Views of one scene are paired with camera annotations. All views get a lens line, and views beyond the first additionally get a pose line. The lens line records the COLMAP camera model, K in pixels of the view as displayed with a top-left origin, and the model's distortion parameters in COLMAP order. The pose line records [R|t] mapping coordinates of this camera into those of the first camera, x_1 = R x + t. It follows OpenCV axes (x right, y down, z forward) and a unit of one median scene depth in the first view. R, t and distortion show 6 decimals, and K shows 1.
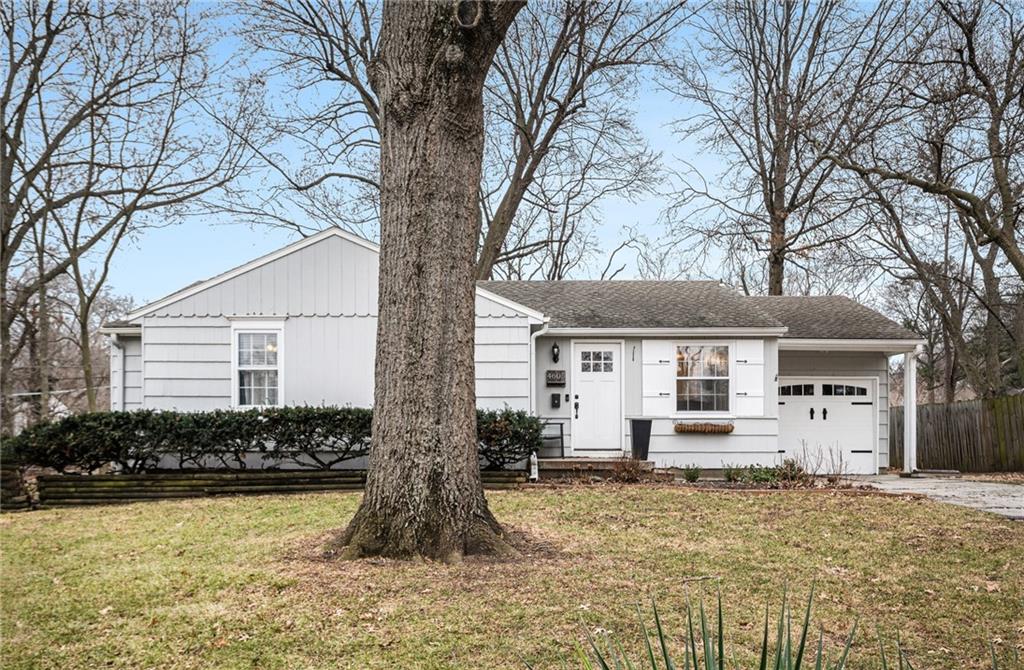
lens RADIAL K [[777.5, 0, 498.9], [0, 777.5, 355.0], [0, 0, 1]] dist [-0.004264, -0.005406]
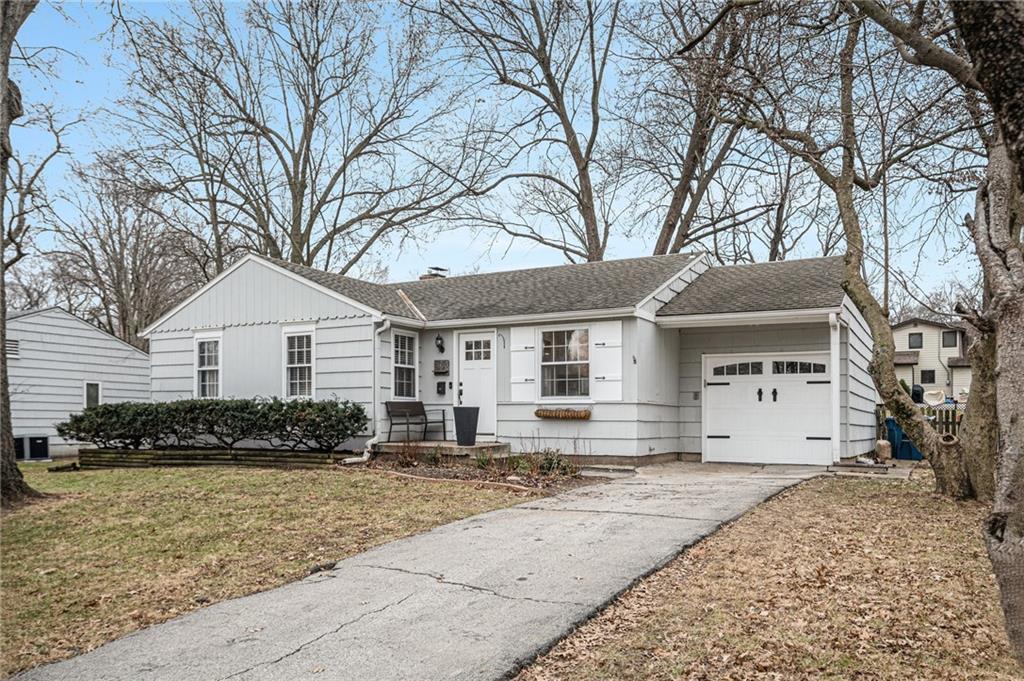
lens RADIAL K [[748.4, 0, 515.4], [0, 748.4, 342.3], [0, 0, 1]] dist [0.012289, 0.001126]
pose [[0.878799, -0.044751, -0.475089, 0.664251], [0.054212, 0.998510, 0.006226, -0.005859], [0.474103, -0.031227, 0.879916, 0.135953]]
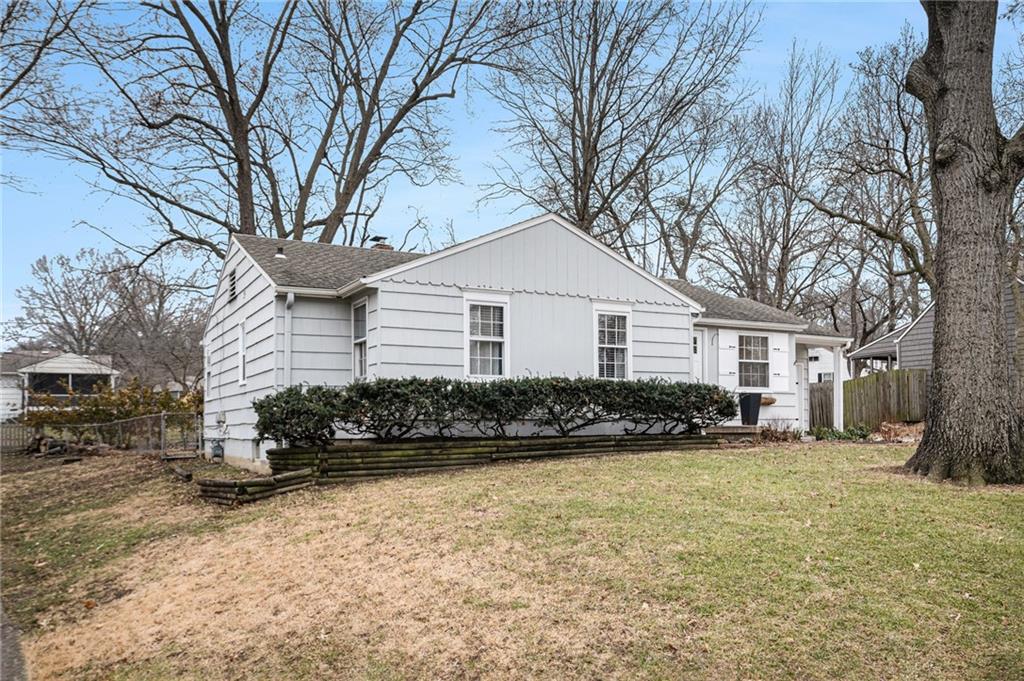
lens RADIAL K [[799.3, 0, 511.6], [0, 799.3, 341.7], [0, 0, 1]] dist [-0.025204, -0.002112]
pose [[0.872643, 0.042433, 0.486511, -0.726382], [-0.051491, 0.998660, 0.005256, 0.011842], [-0.485636, -0.029638, 0.873659, 0.053479]]
